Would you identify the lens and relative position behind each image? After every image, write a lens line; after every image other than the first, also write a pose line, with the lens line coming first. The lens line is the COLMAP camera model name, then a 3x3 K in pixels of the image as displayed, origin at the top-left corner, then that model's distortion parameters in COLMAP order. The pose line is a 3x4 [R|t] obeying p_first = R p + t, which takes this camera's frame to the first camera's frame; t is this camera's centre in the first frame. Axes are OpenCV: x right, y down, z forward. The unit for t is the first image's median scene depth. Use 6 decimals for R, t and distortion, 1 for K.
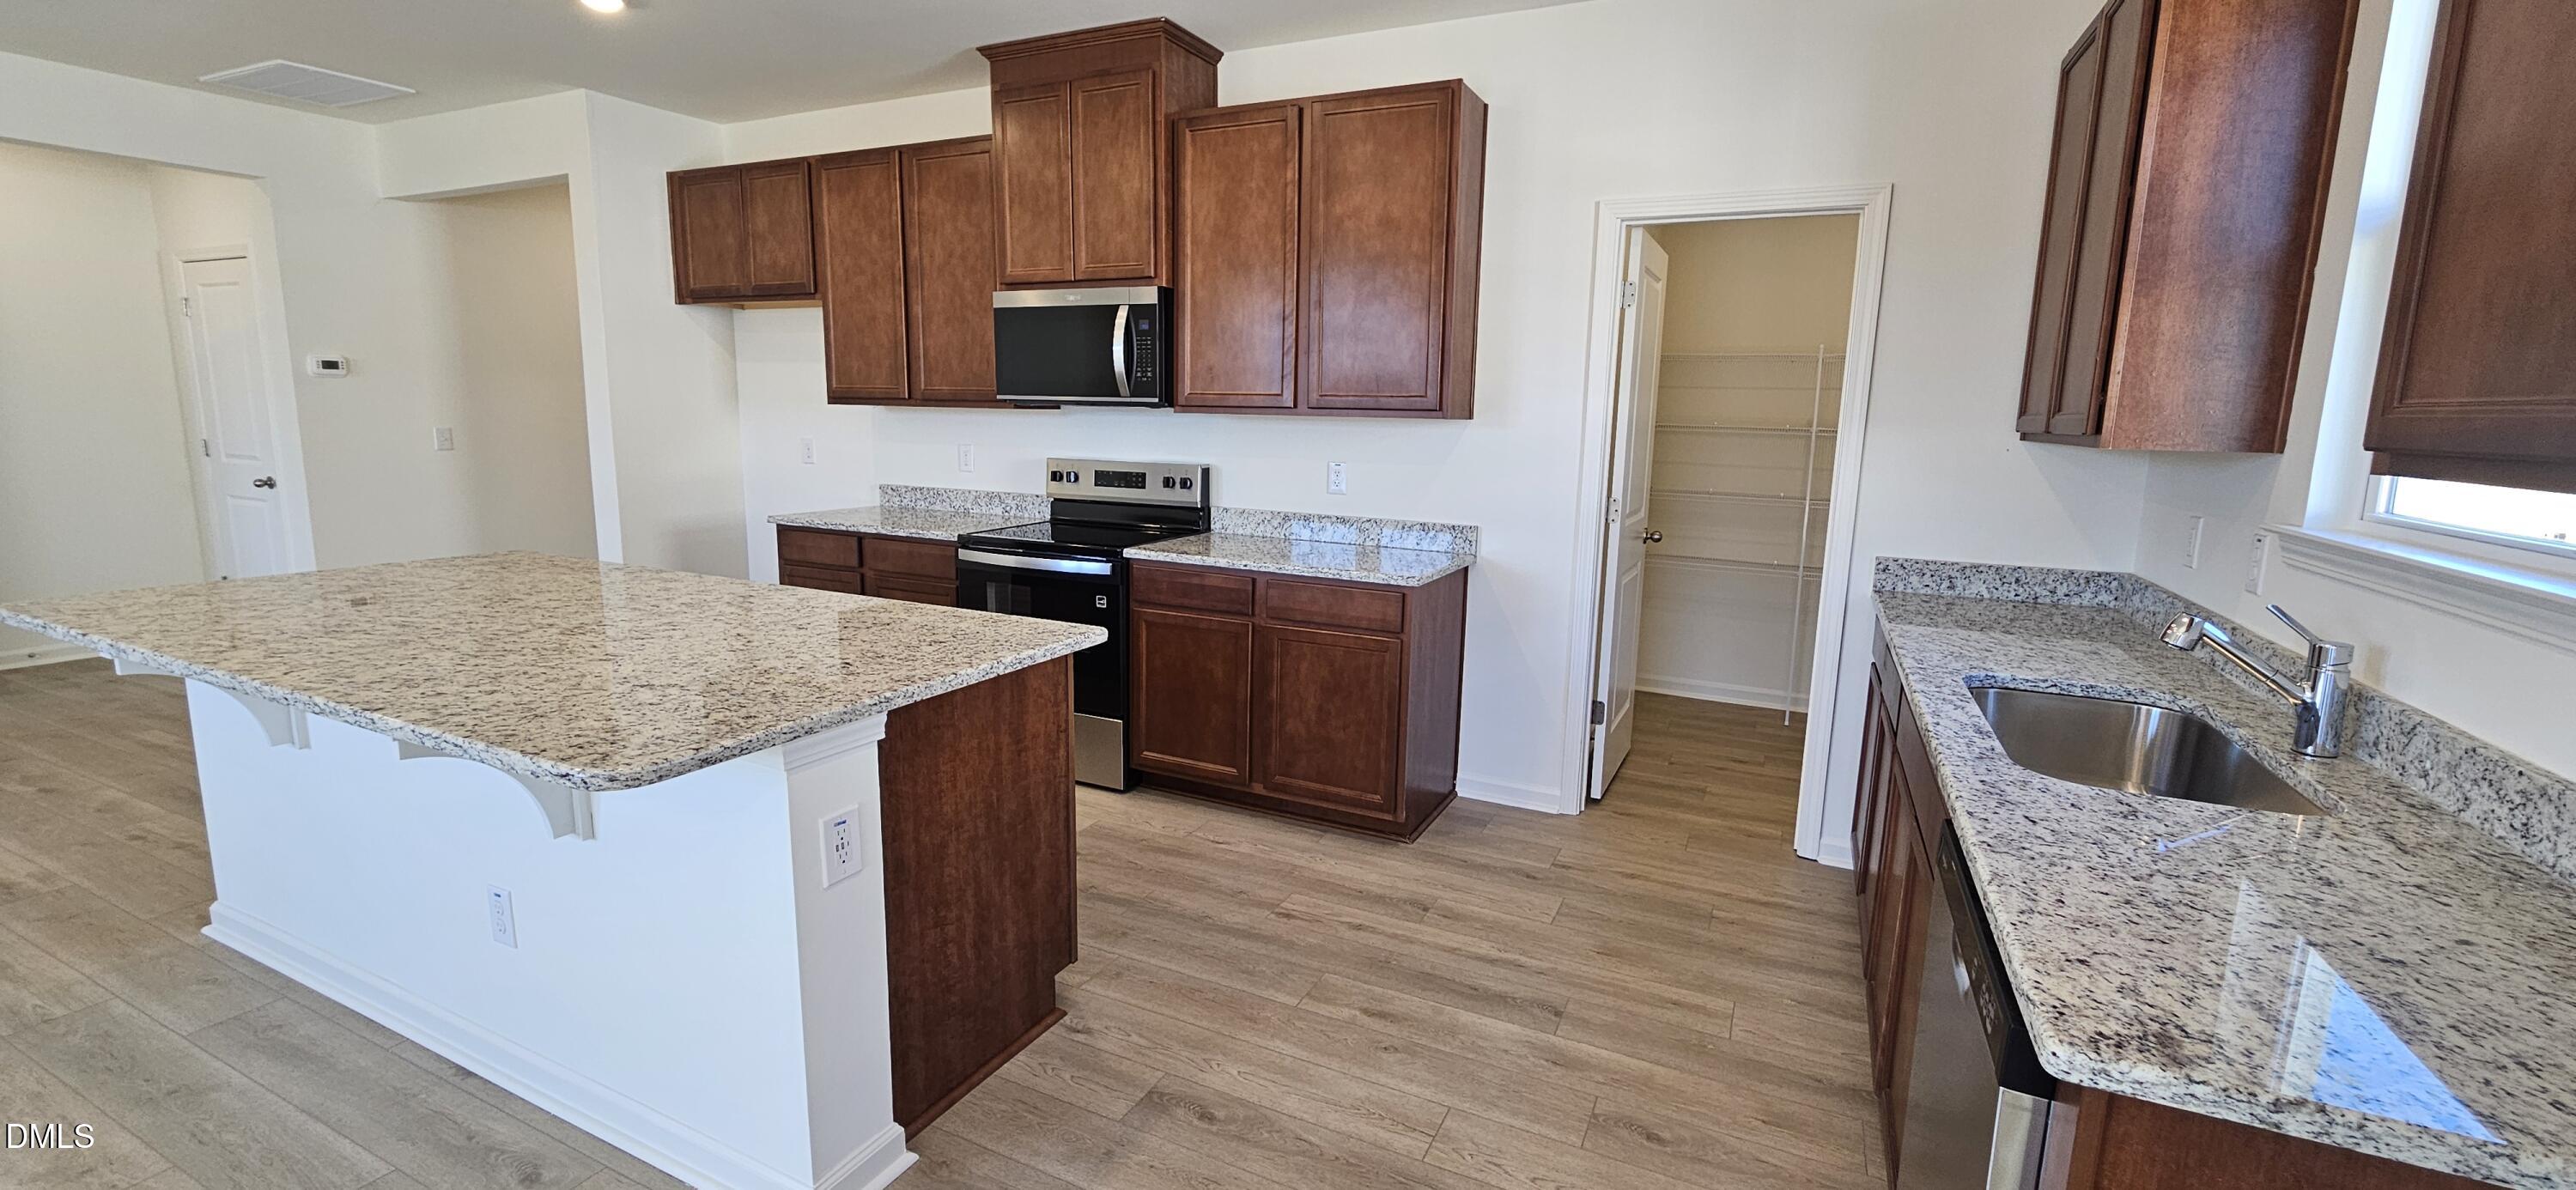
lens RADIAL K [[1061.3, 0, 1267.3], [0, 1061.3, 564.4], [0, 0, 1]] dist [-0.004208, 0.003008]
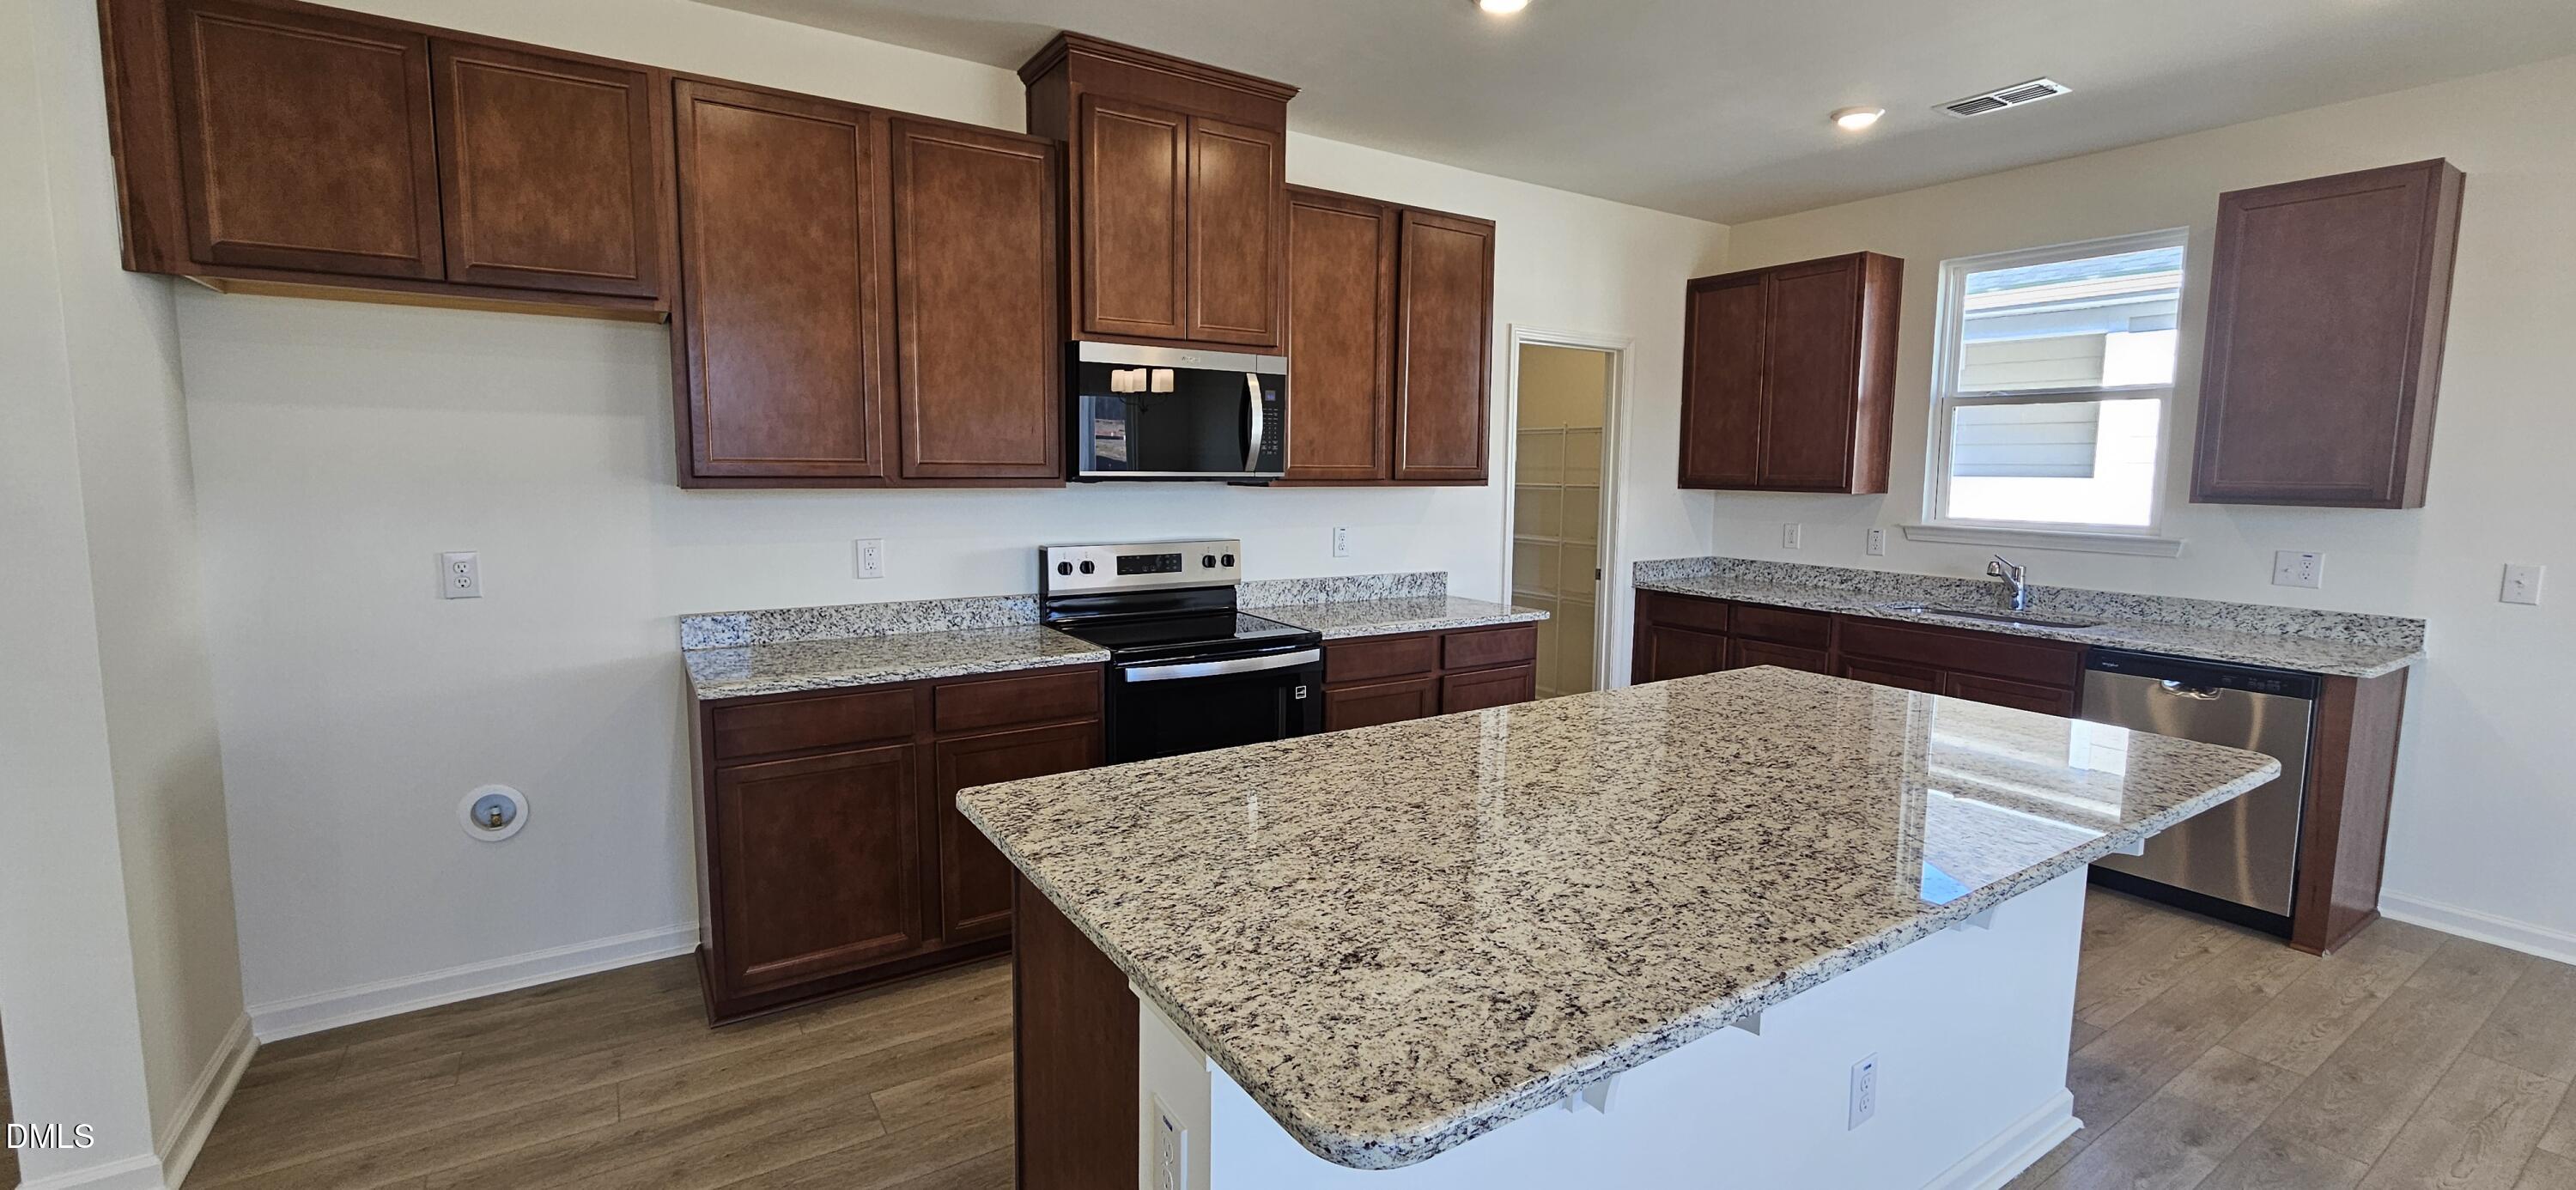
lens RADIAL K [[1061.3, 0, 1266.1], [0, 1061.3, 585.3], [0, 0, 1]] dist [-0.004208, 0.003008]
pose [[0.516328, -0.107086, 0.849670, -0.889482], [0.131195, 0.990331, 0.045090, -0.095565], [-0.846282, 0.088191, 0.525384, 0.491070]]
